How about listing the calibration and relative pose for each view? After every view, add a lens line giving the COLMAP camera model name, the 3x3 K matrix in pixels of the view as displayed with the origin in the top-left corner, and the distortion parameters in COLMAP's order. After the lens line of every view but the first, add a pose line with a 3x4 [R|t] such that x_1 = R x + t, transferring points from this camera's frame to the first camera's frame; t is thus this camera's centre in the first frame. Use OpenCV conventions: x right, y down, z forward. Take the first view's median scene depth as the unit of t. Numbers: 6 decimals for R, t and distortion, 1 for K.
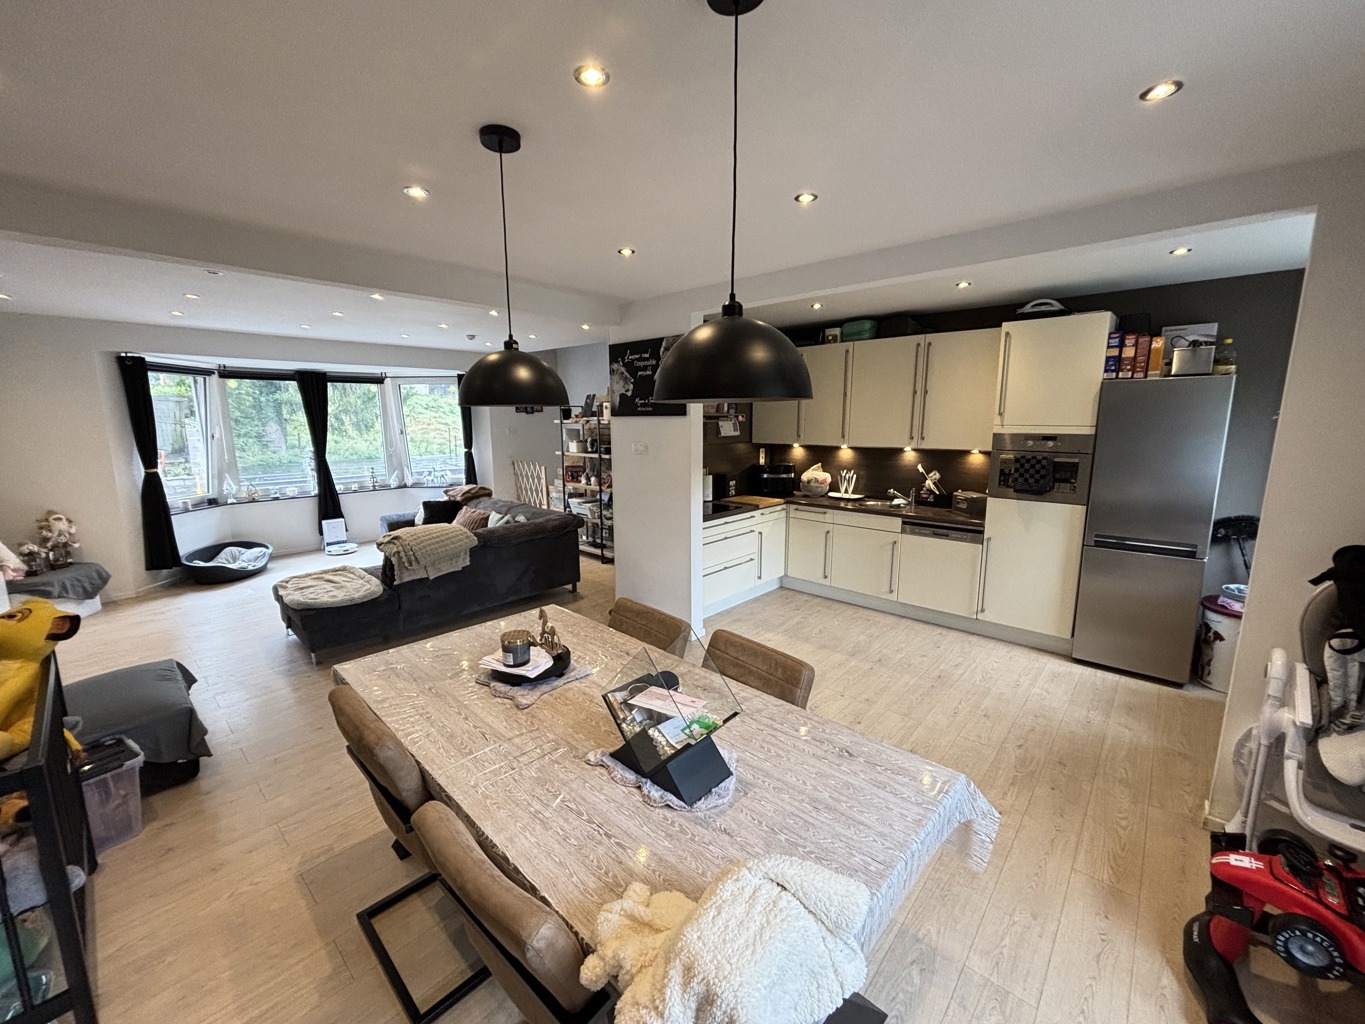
lens RADIAL K [[546.1, 0, 682.5], [0, 546.1, 508.2], [0, 0, 1]] dist [-0.003994, -0.000123]
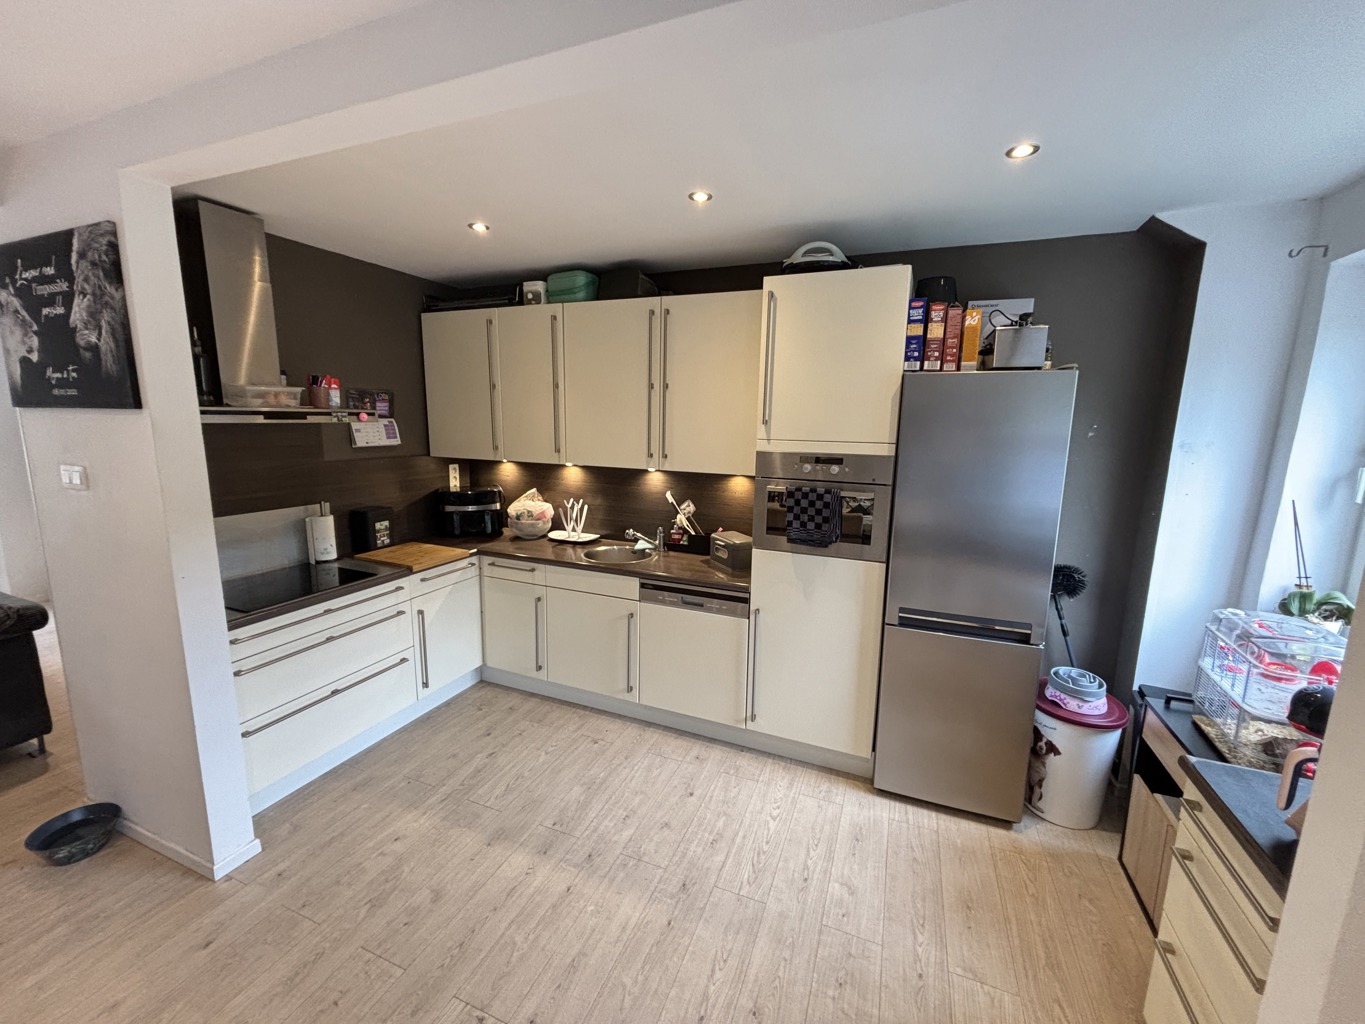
lens RADIAL K [[553.5, 0, 684.5], [0, 553.5, 513.2], [0, 0, 1]] dist [0.014970, -0.000233]
pose [[0.934915, -0.037931, 0.352839, 0.242090], [0.036160, 0.999279, 0.011613, -0.071312], [-0.353025, 0.001902, 0.935612, 0.395193]]
